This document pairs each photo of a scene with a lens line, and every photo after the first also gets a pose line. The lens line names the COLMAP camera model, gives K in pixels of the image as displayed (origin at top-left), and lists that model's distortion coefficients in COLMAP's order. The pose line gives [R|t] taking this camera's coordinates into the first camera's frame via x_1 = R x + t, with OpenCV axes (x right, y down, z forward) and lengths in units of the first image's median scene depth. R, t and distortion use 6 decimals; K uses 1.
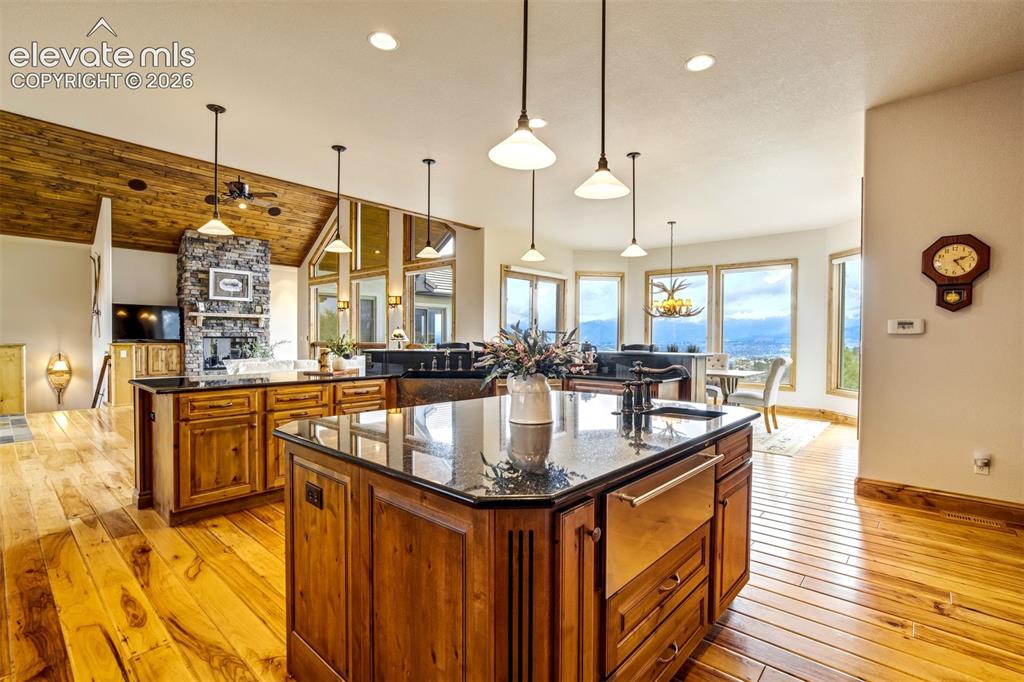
lens RADIAL K [[474.2, 0, 513.5], [0, 474.2, 350.3], [0, 0, 1]] dist [-0.030201, 0.013078]
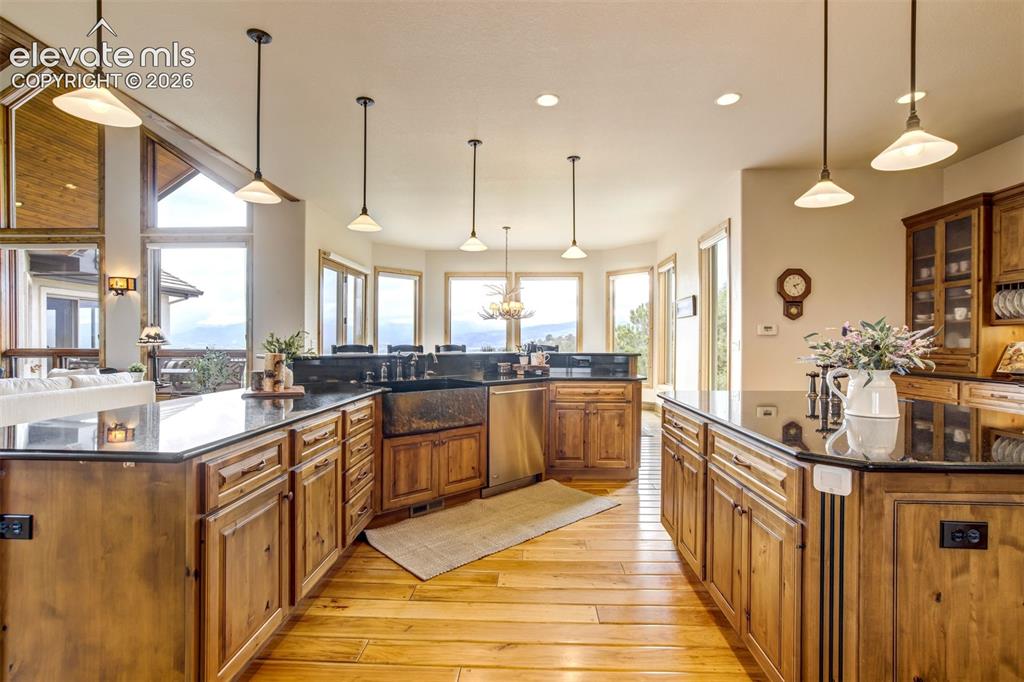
lens RADIAL K [[474.2, 0, 513.2], [0, 474.2, 348.0], [0, 0, 1]] dist [-0.030201, 0.013078]
pose [[0.776453, -0.011235, 0.630076, -0.259526], [0.018644, 0.999813, -0.005147, -0.001316], [-0.629900, 0.015743, 0.776517, 0.154533]]
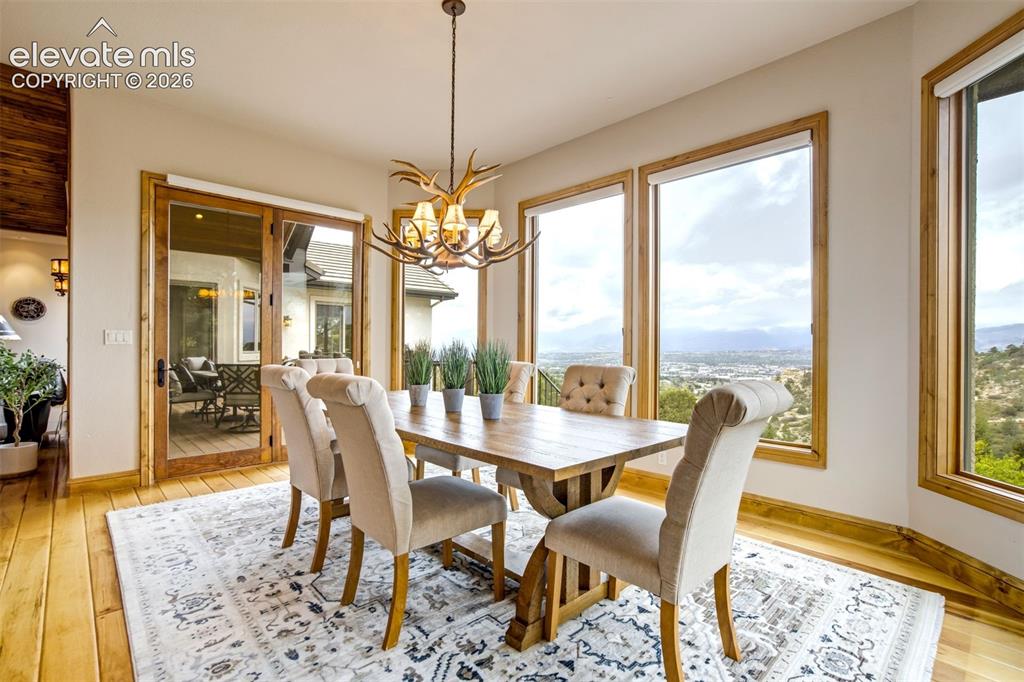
lens RADIAL K [[474.2, 0, 507.8], [0, 474.2, 348.4], [0, 0, 1]] dist [-0.030201, 0.013078]
pose [[0.995953, 0.000742, -0.089868, 0.338535], [-0.002671, 0.999769, -0.021347, 0.000689], [0.089831, 0.021501, 0.995725, 0.536601]]
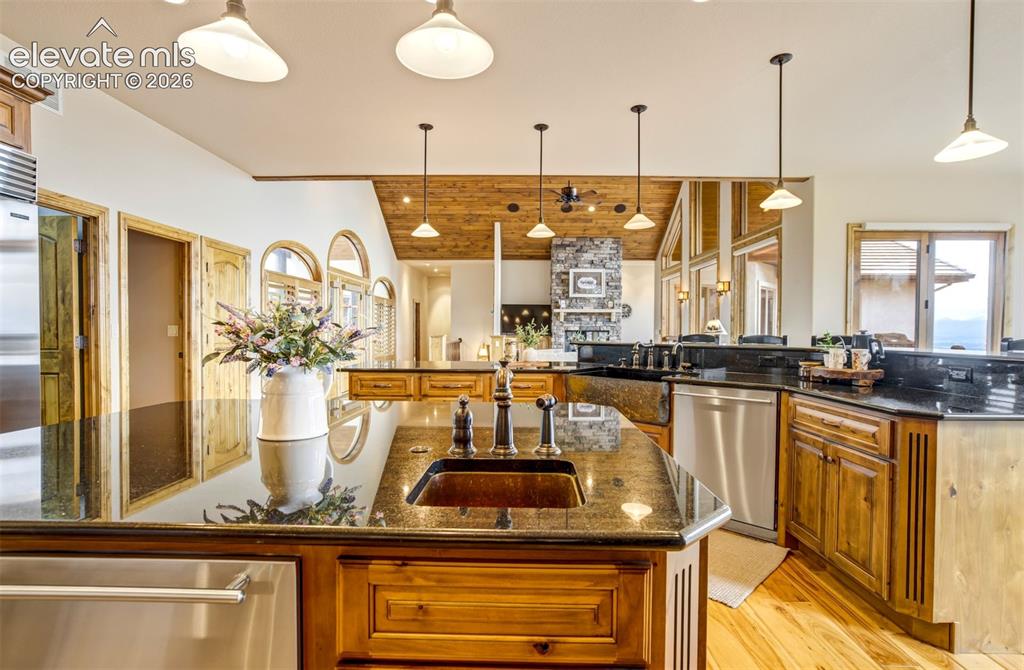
lens RADIAL K [[483.6, 0, 515.2], [0, 483.6, 338.6], [0, 0, 1]] dist [-0.021562, 0.007569]
pose [[0.655817, 0.008726, -0.754870, 0.169307], [-0.020895, 0.999760, -0.006597, 0.001344], [0.754631, 0.020100, 0.655842, 0.169475]]
